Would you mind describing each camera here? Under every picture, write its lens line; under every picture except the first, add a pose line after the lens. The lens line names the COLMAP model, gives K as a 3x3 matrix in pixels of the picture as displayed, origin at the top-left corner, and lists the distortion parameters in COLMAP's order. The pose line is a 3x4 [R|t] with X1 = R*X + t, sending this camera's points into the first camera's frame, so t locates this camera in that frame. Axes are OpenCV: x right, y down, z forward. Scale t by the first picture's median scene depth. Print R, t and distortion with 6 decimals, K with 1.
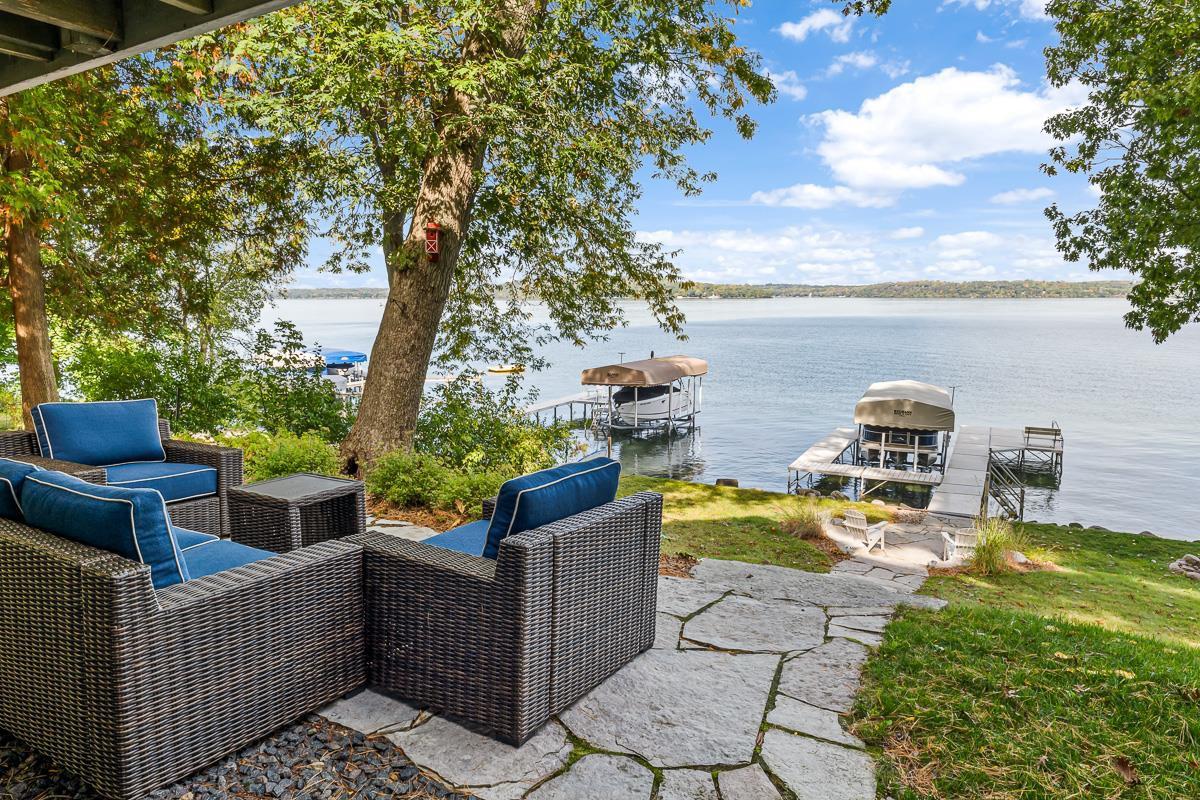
lens RADIAL K [[745.3, 0, 599.2], [0, 745.3, 404.3], [0, 0, 1]] dist [-0.039844, 0.033039]
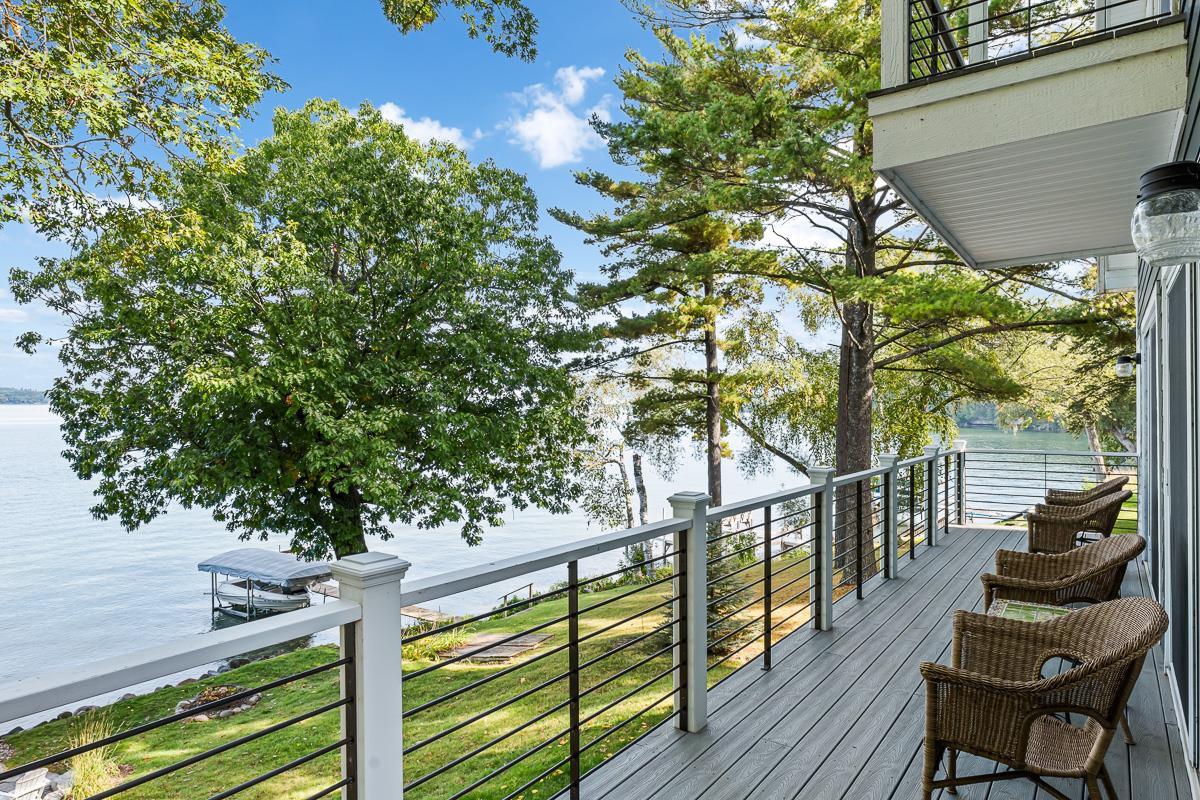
lens RADIAL K [[701.8, 0, 599.9], [0, 701.8, 402.9], [0, 0, 1]] dist [-0.038277, 0.028393]
pose [[0.102683, 0.010586, 0.994658, -0.217237], [0.132622, 0.990870, -0.024237, -0.127805], [-0.985833, 0.134402, 0.100342, 0.089113]]
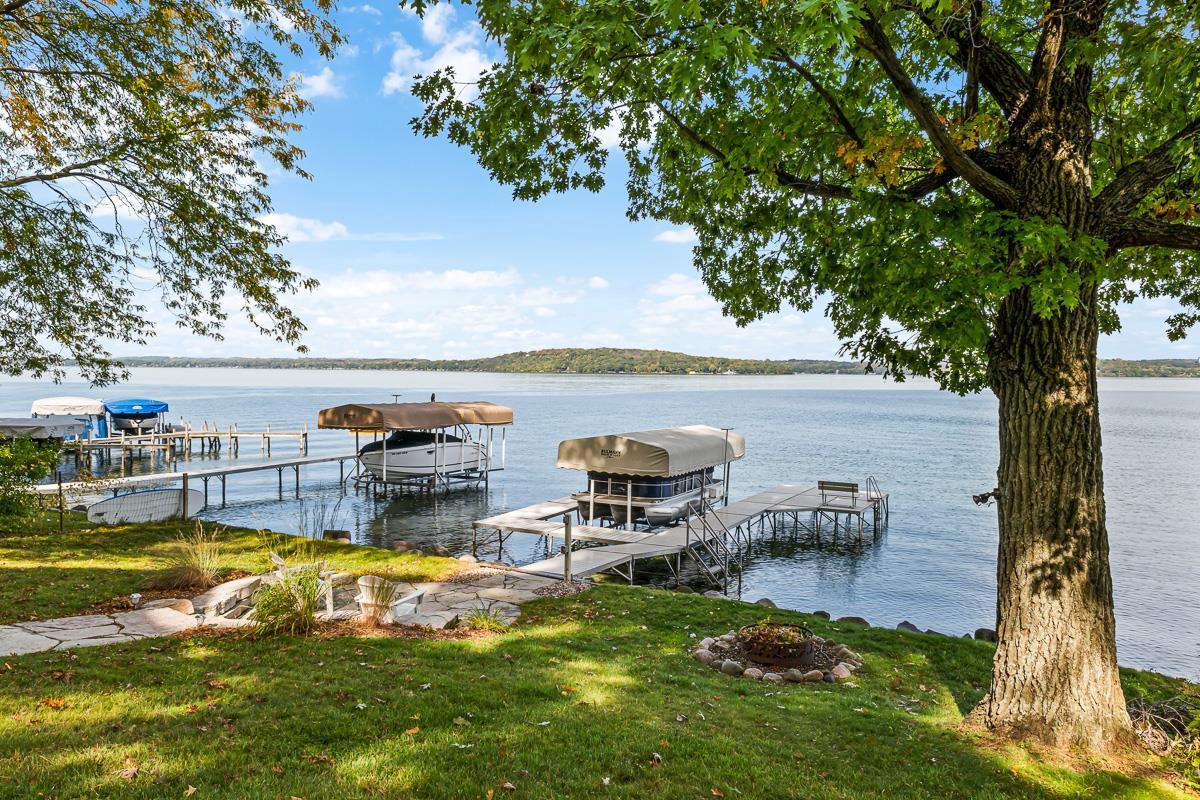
lens RADIAL K [[816.9, 0, 600.0], [0, 816.9, 400.0], [0, 0, 1]] dist [0.005467, 0.002149]
pose [[0.999854, 0.012964, -0.011162, 0.499112], [-0.014099, 0.994005, -0.108426, 0.060268], [0.009689, 0.108567, 0.994042, 0.173045]]
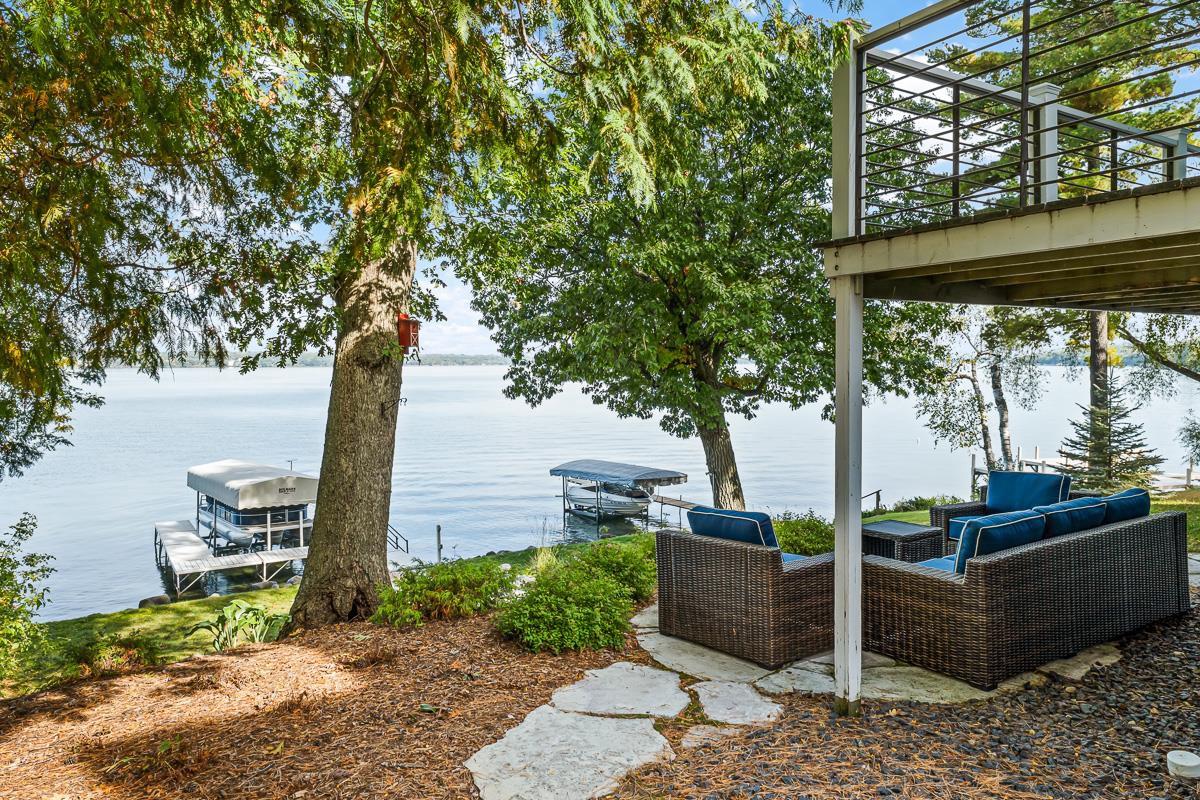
lens RADIAL K [[787.5, 0, 603.7], [0, 787.5, 401.4], [0, 0, 1]] dist [-0.006391, 0.003322]
pose [[0.463553, -0.039388, 0.885193, -0.399516], [0.127671, 0.991556, -0.022737, -0.035091], [-0.876823, 0.123554, 0.464667, 0.144597]]
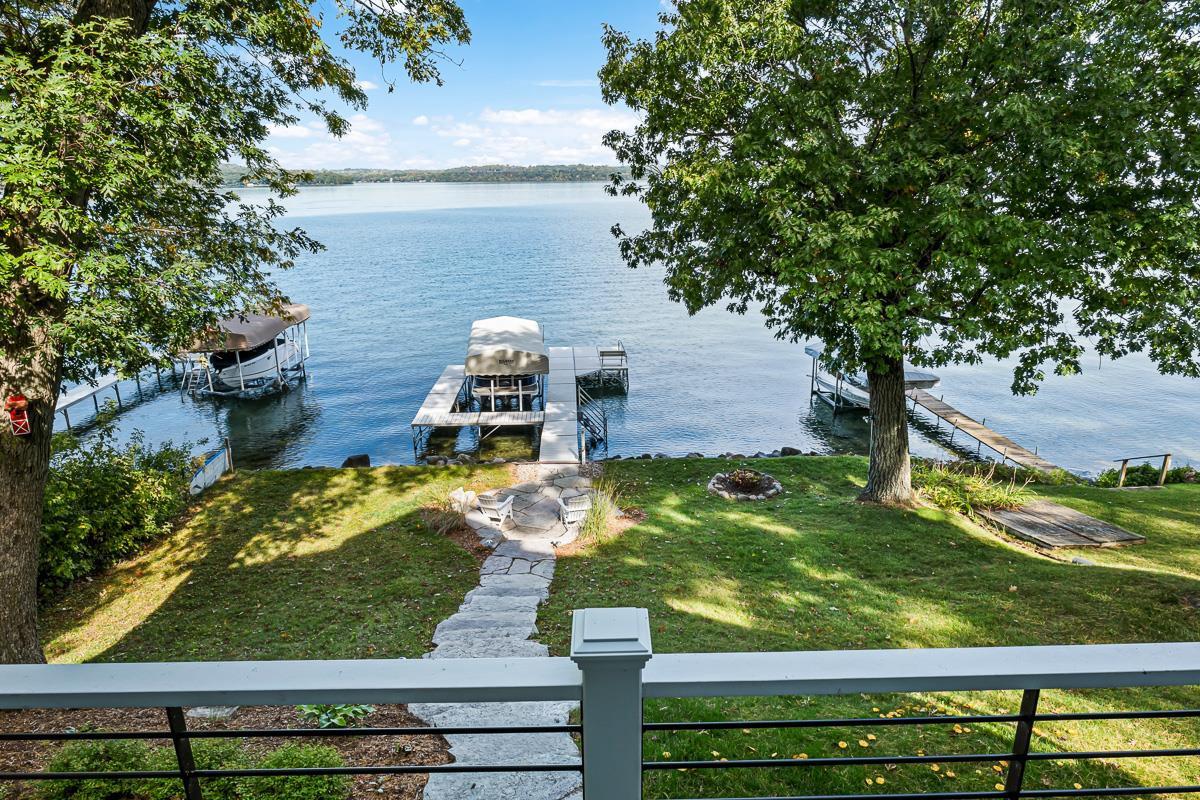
lens RADIAL K [[718.4, 0, 600.5], [0, 718.4, 402.7], [0, 0, 1]] dist [-0.044103, 0.032766]
pose [[0.853877, -0.158708, 0.495687, -0.023198], [0.078836, 0.980825, 0.178234, -0.135576], [-0.514469, -0.113112, 0.850016, -0.009672]]
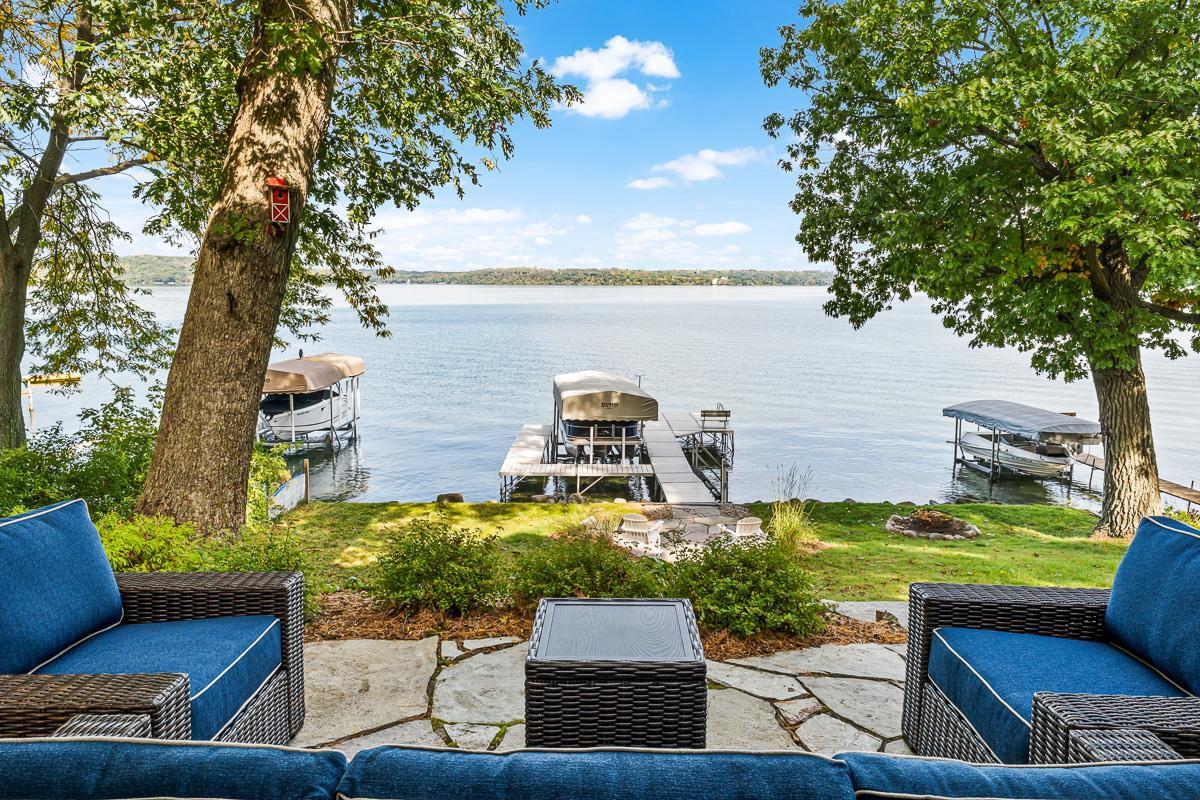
lens RADIAL K [[809.9, 0, 598.8], [0, 809.9, 404.4], [0, 0, 1]] dist [0.002954, 0.004918]
pose [[0.875696, -0.064333, 0.478557, -0.137464], [0.062095, 0.997859, 0.020517, -0.014761], [-0.478853, 0.011749, 0.877817, 0.088309]]
